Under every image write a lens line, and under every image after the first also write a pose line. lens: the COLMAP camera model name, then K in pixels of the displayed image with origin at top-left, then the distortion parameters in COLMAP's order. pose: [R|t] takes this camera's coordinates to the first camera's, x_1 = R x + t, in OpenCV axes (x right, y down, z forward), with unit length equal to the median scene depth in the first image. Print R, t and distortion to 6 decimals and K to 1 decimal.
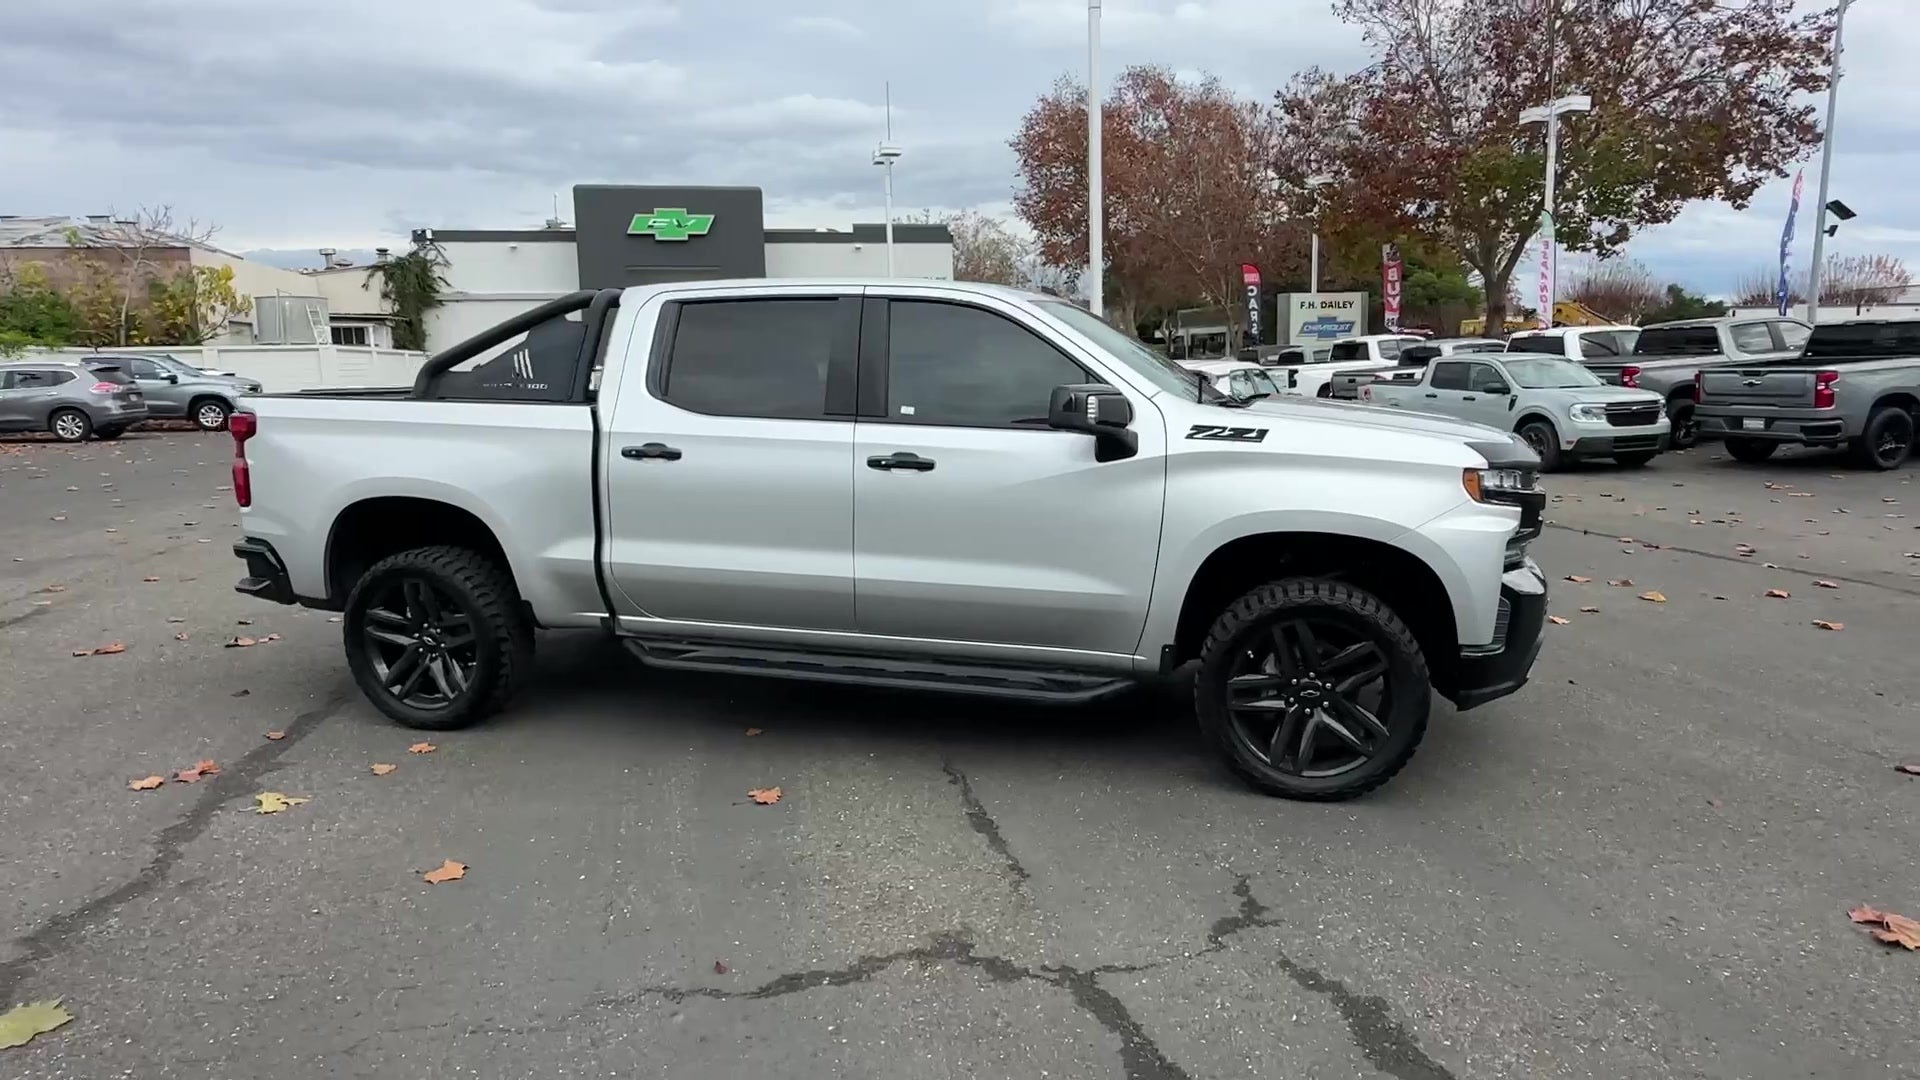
lens RADIAL K [[1120.7, 0, 960.0], [0, 1120.7, 540.0], [0, 0, 1]] dist [-0.004896, -0.000484]
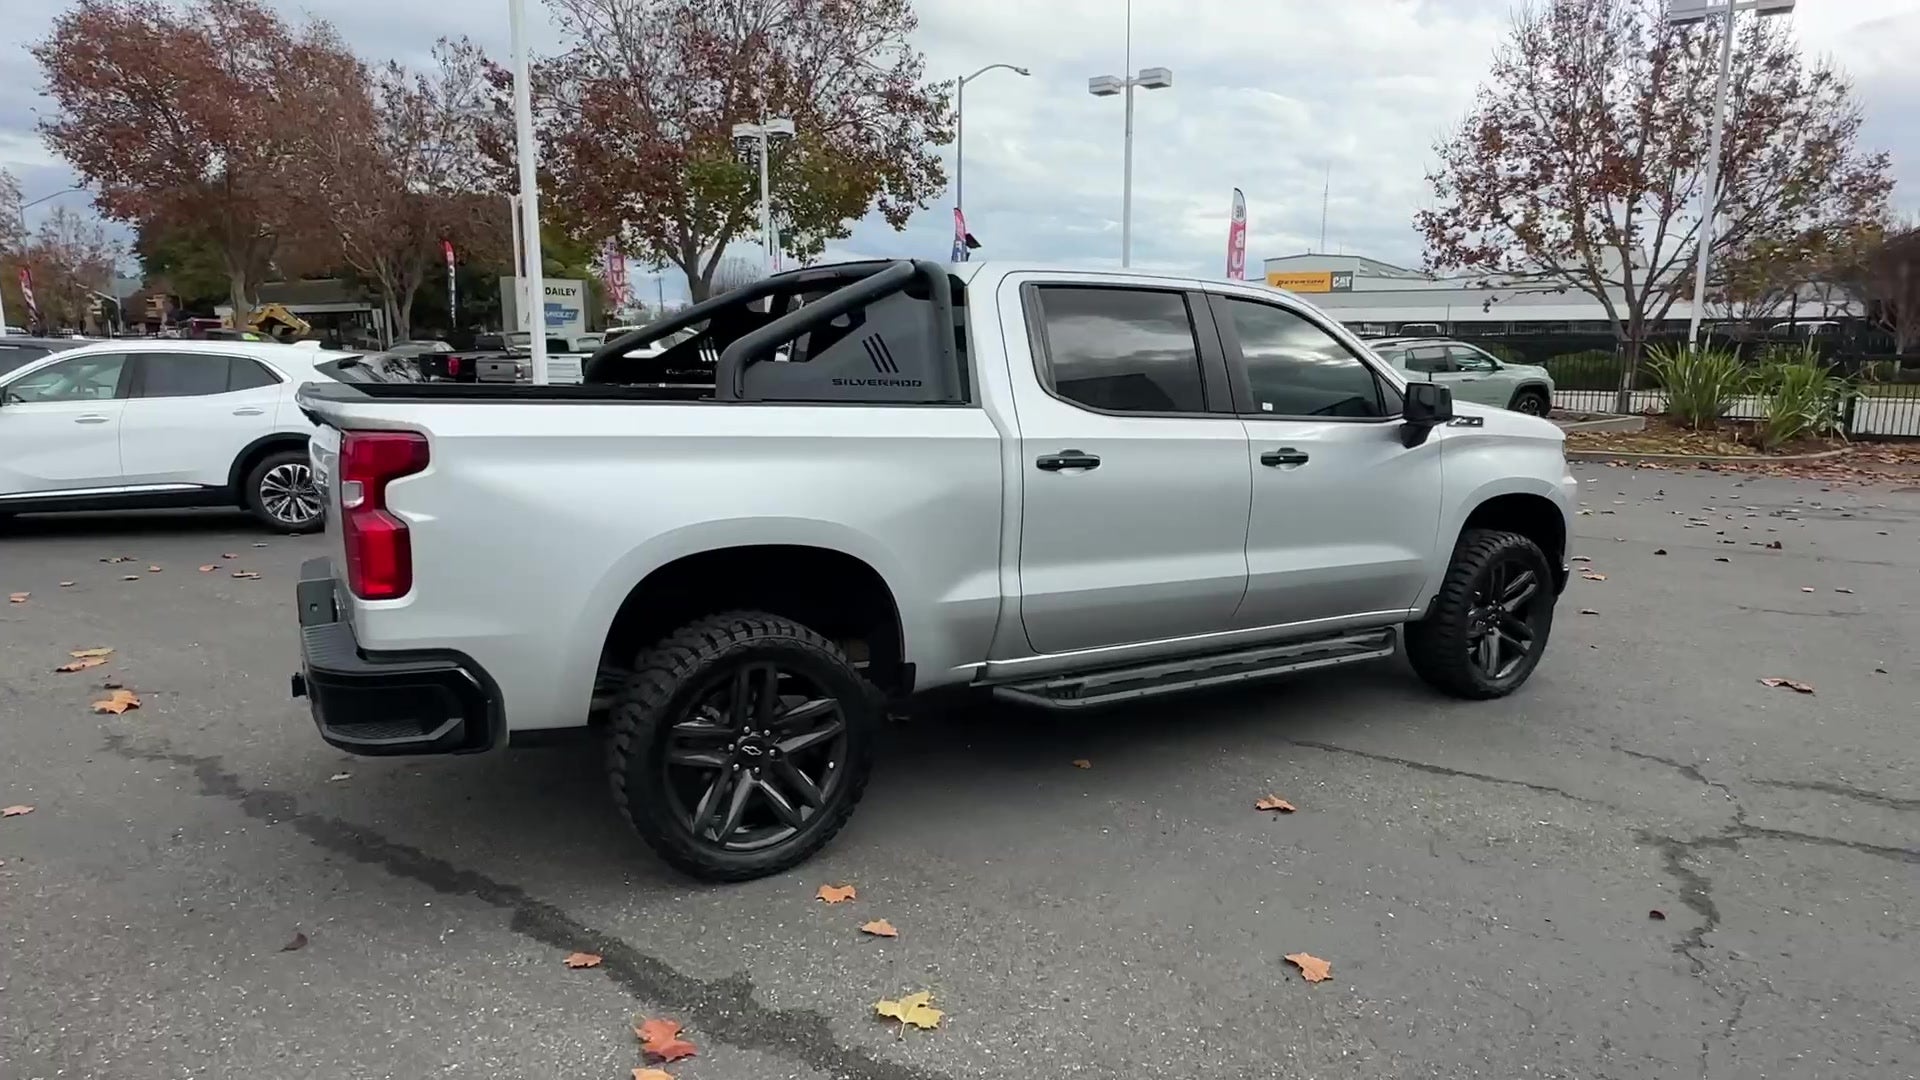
lens RADIAL K [[1120.7, 0, 960.0], [0, 1120.7, 540.0], [0, 0, 1]] dist [-0.004896, -0.000484]
pose [[0.705756, -0.100349, 0.701312, -0.180483], [0.092231, 0.994507, 0.049486, -0.013127], [-0.702426, 0.029757, 0.711135, 0.086414]]
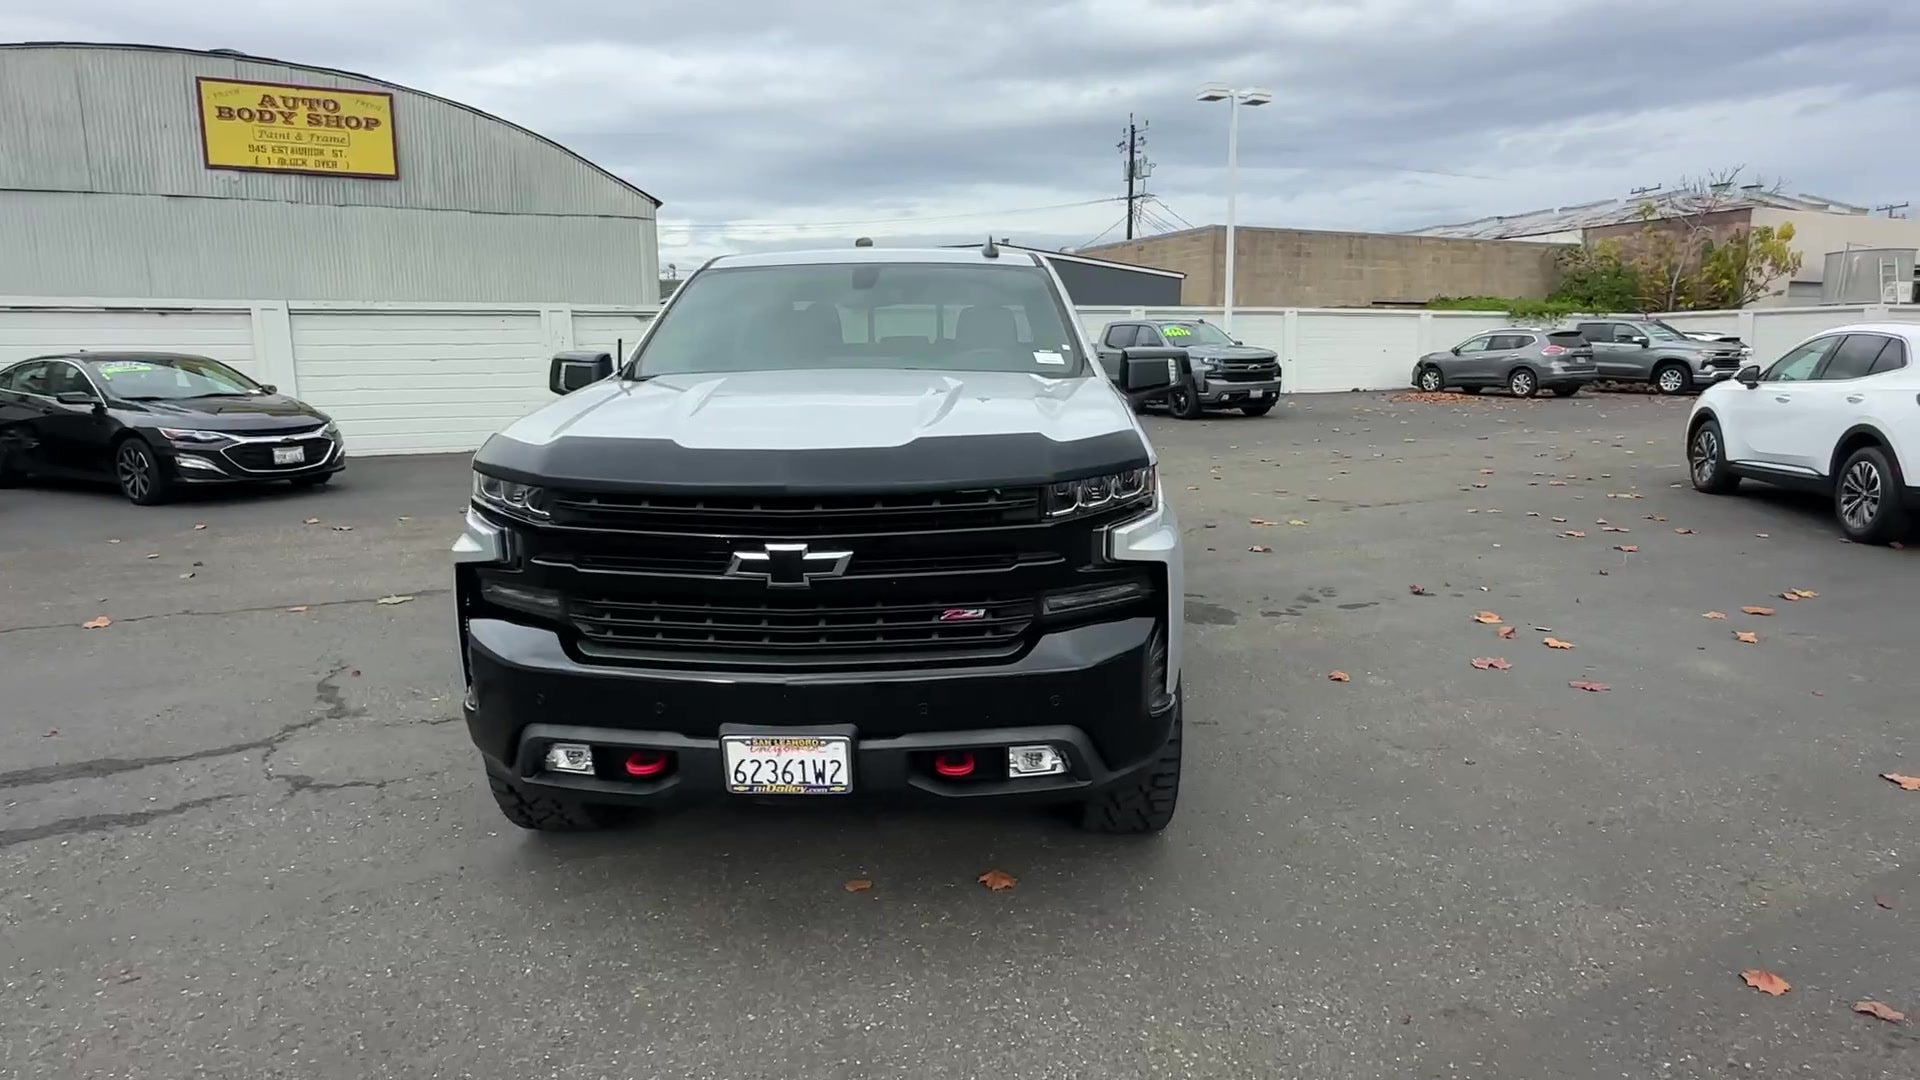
lens RADIAL K [[1114.3, 0, 960.0], [0, 1114.3, 540.0], [0, 0, 1]] dist [-0.003875, 0.000400]
pose [[0.213734, 0.173651, -0.961334, 0.209953], [-0.142241, 0.979118, 0.145239, -0.028307], [0.966481, 0.105699, 0.233971, 0.187919]]
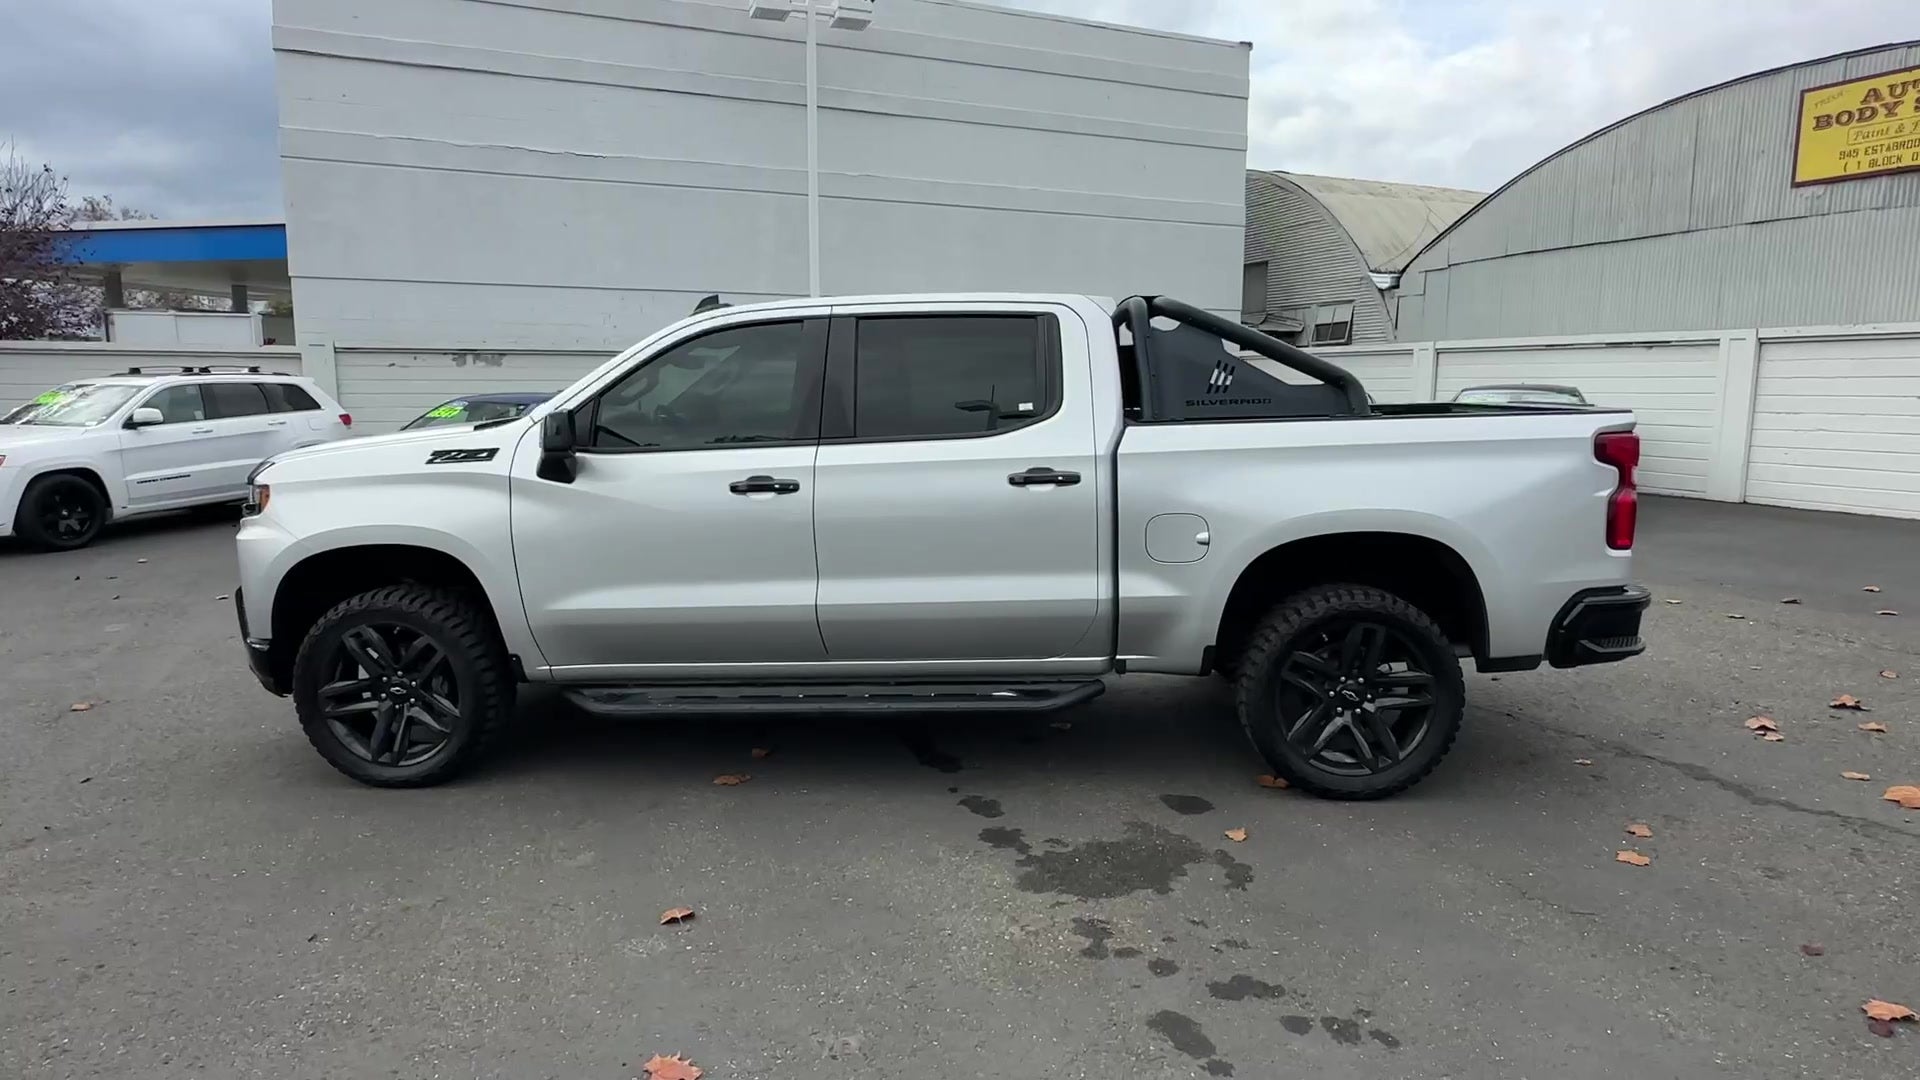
lens RADIAL K [[1114.3, 0, 960.0], [0, 1114.3, 540.0], [0, 0, 1]] dist [-0.003875, 0.000400]
pose [[-0.983385, 0.039850, -0.177105, 0.012109], [-0.012698, 0.958118, 0.286092, -0.067898], [0.181088, 0.283587, -0.941693, 0.436681]]
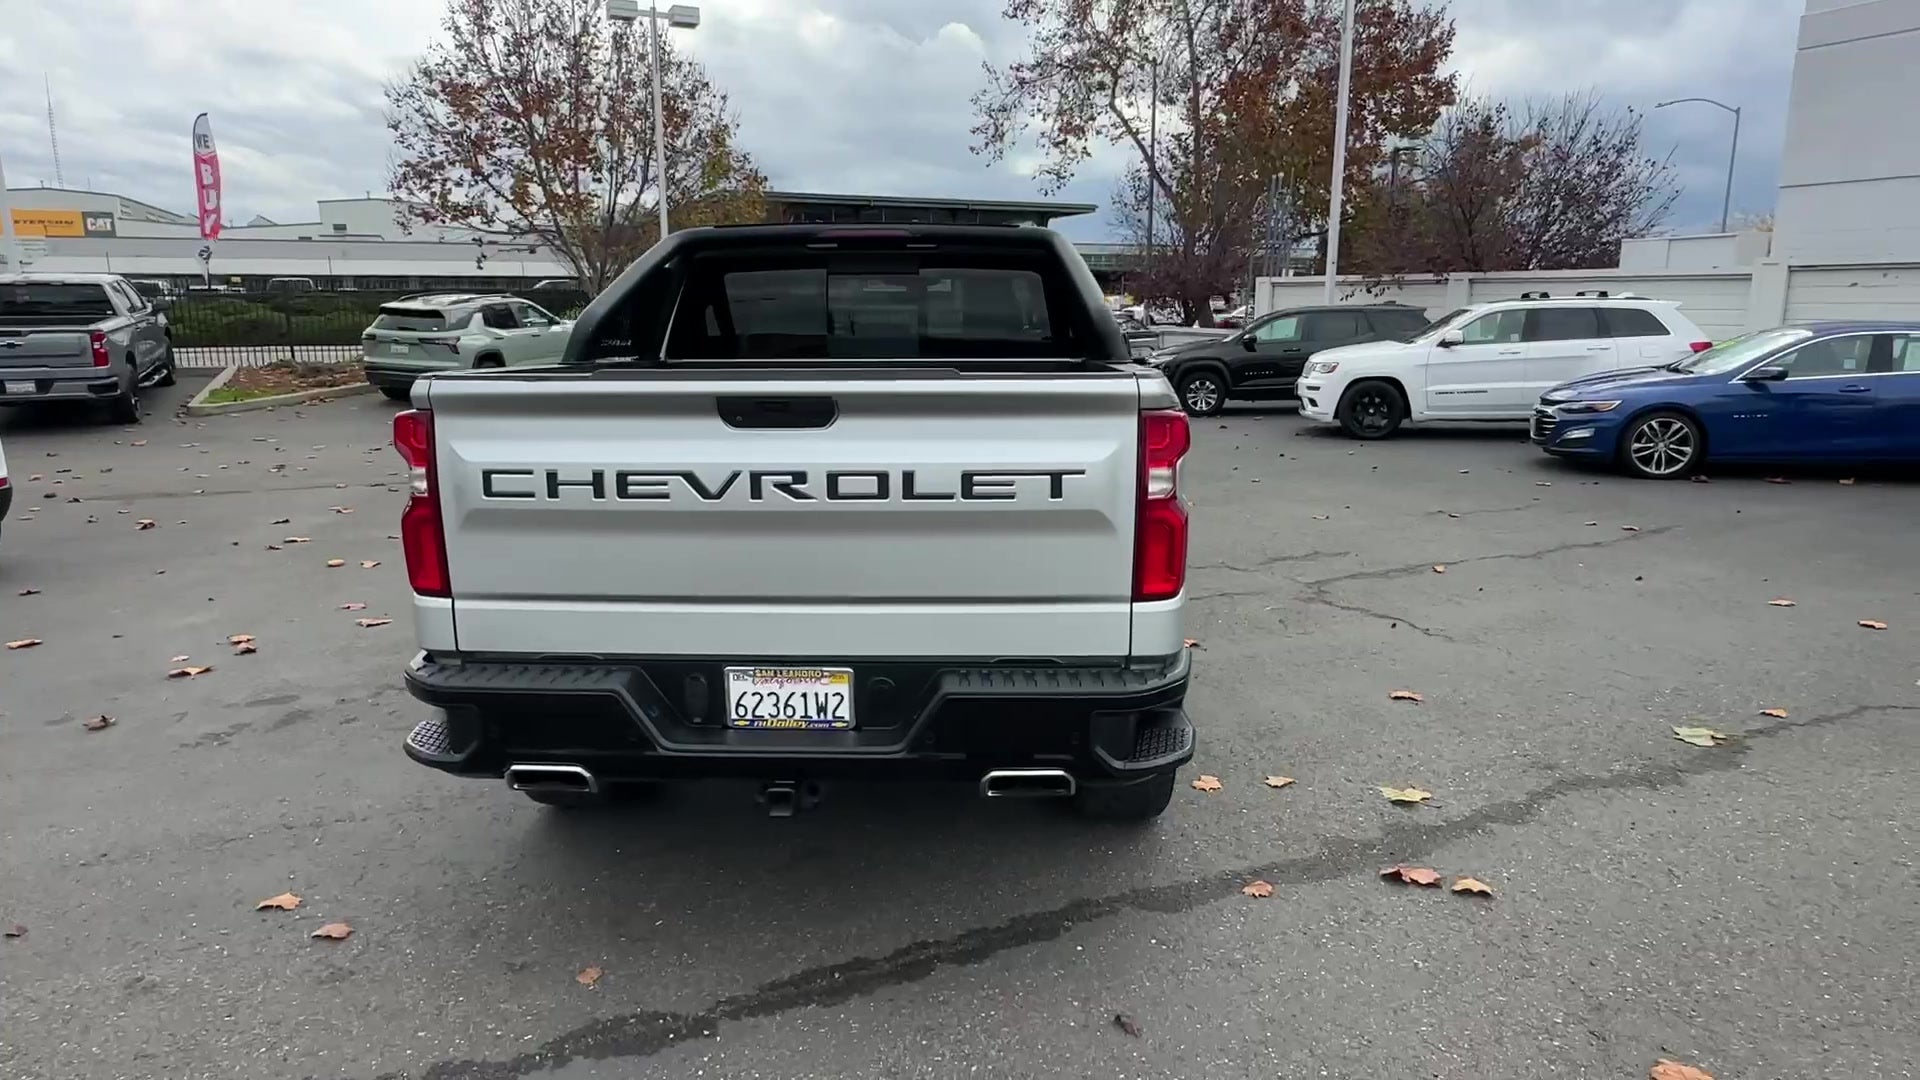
lens RADIAL K [[1114.3, 0, 960.0], [0, 1114.3, 540.0], [0, 0, 1]] dist [-0.003875, 0.000400]
pose [[-0.209125, -0.185441, 0.960145, -0.240058], [0.153267, 0.963505, 0.219472, -0.039063], [-0.965803, 0.193055, -0.173071, 0.257139]]
